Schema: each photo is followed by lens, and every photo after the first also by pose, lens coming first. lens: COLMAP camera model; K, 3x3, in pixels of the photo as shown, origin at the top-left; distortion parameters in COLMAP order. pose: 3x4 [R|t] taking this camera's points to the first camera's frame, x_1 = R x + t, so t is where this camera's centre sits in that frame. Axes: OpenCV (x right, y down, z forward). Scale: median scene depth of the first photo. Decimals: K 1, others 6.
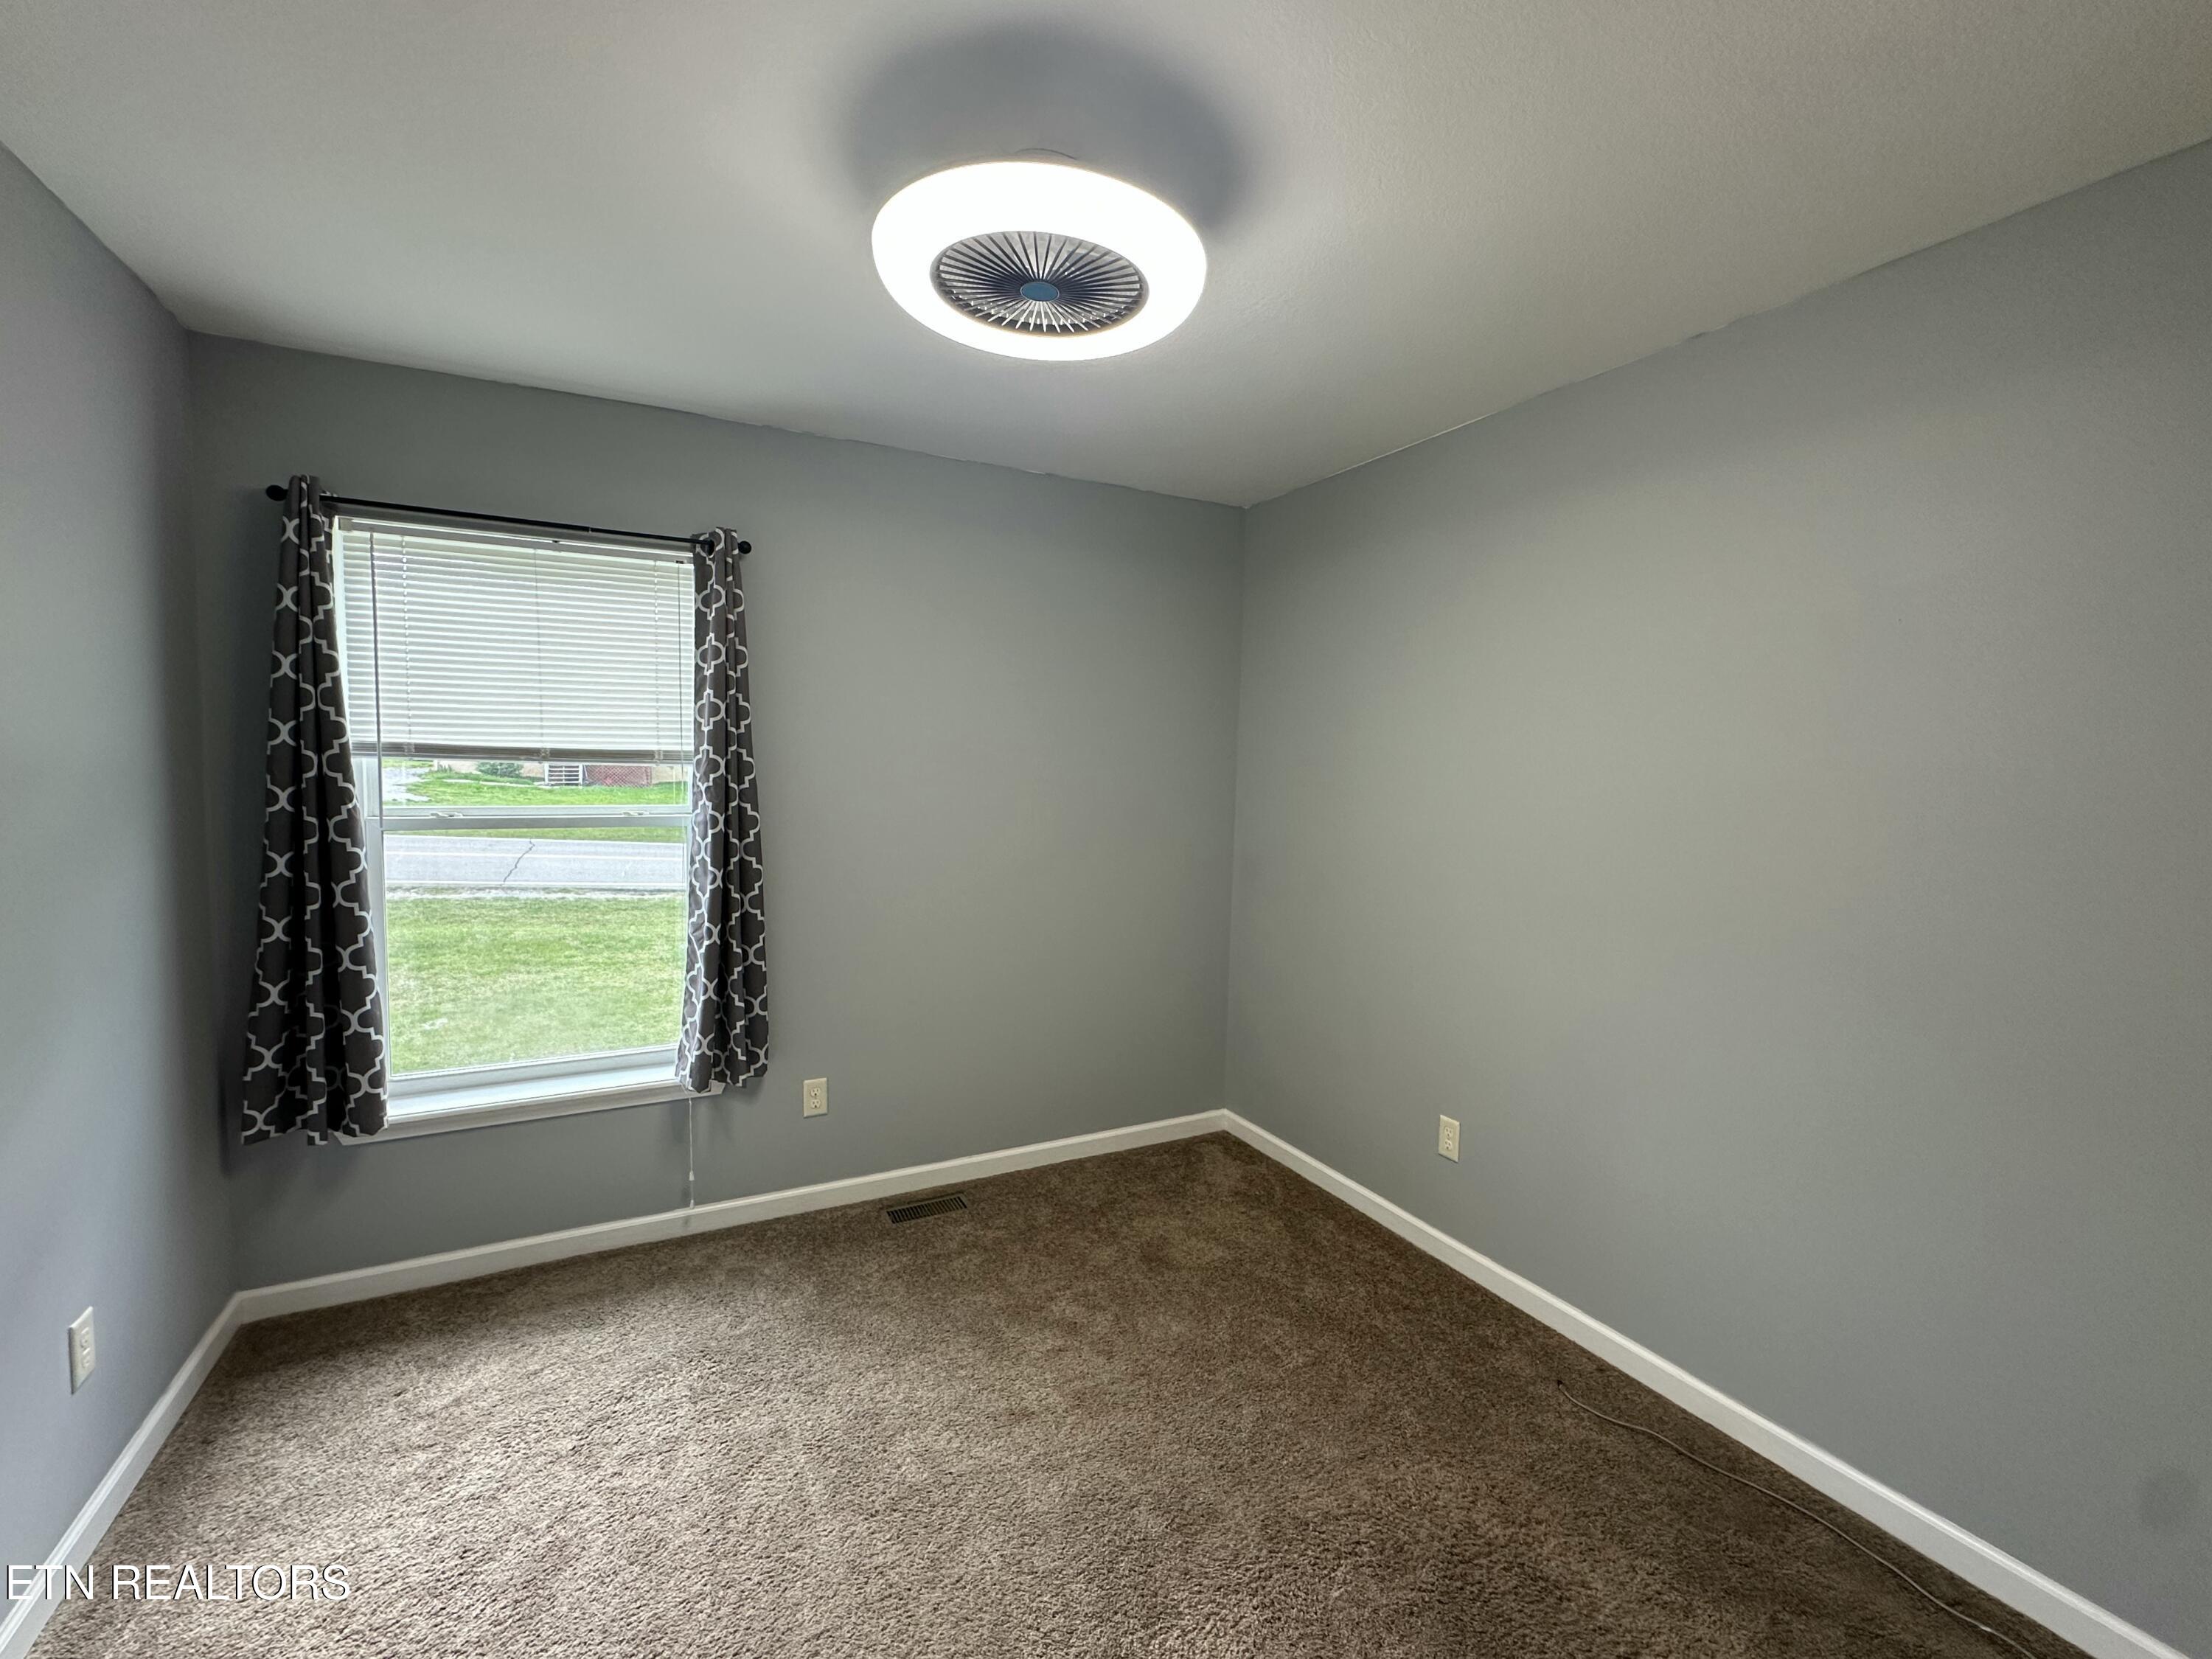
lens RADIAL K [[949.4, 0, 1098.8], [0, 949.4, 831.2], [0, 0, 1]] dist [0.000778, 0.000268]
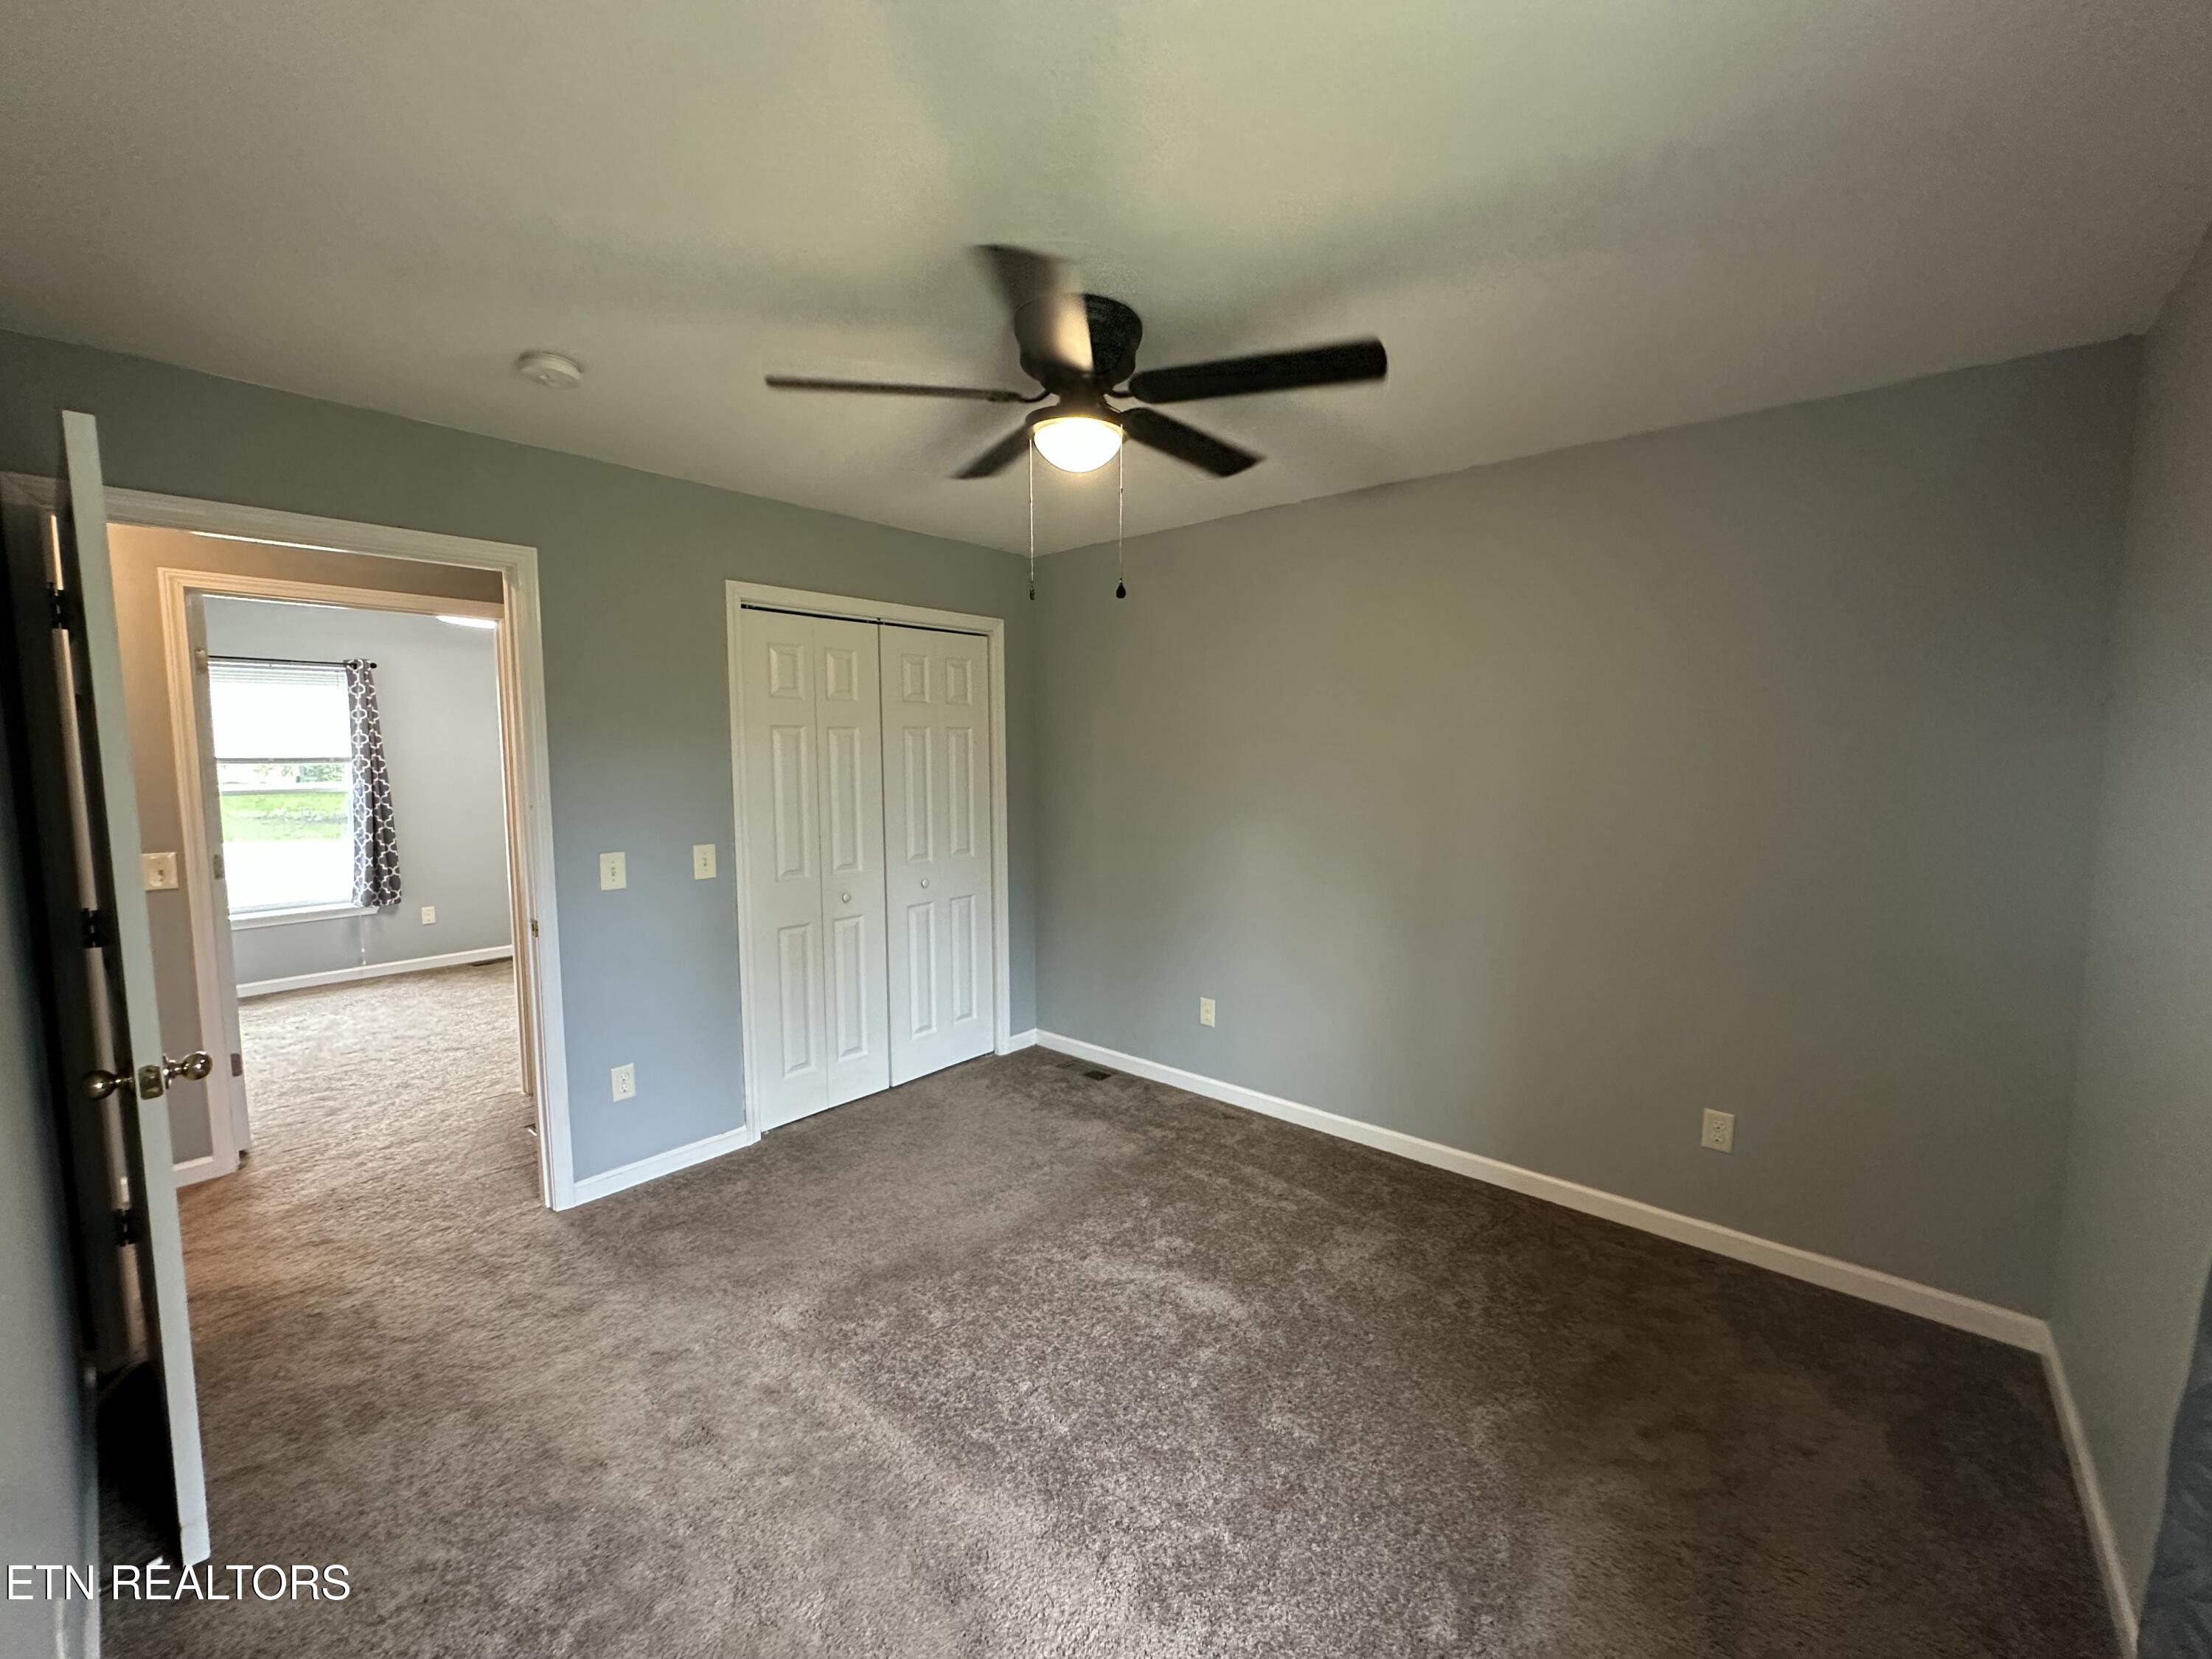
lens RADIAL K [[883.5, 0, 1089.1], [0, 883.5, 829.4], [0, 0, 1]] dist [0.001839, 0.000215]
pose [[0.928542, -0.059260, 0.366467, 0.411255], [0.055404, 0.998242, 0.021041, 0.137811], [-0.367070, 0.000766, 0.930193, -1.574312]]
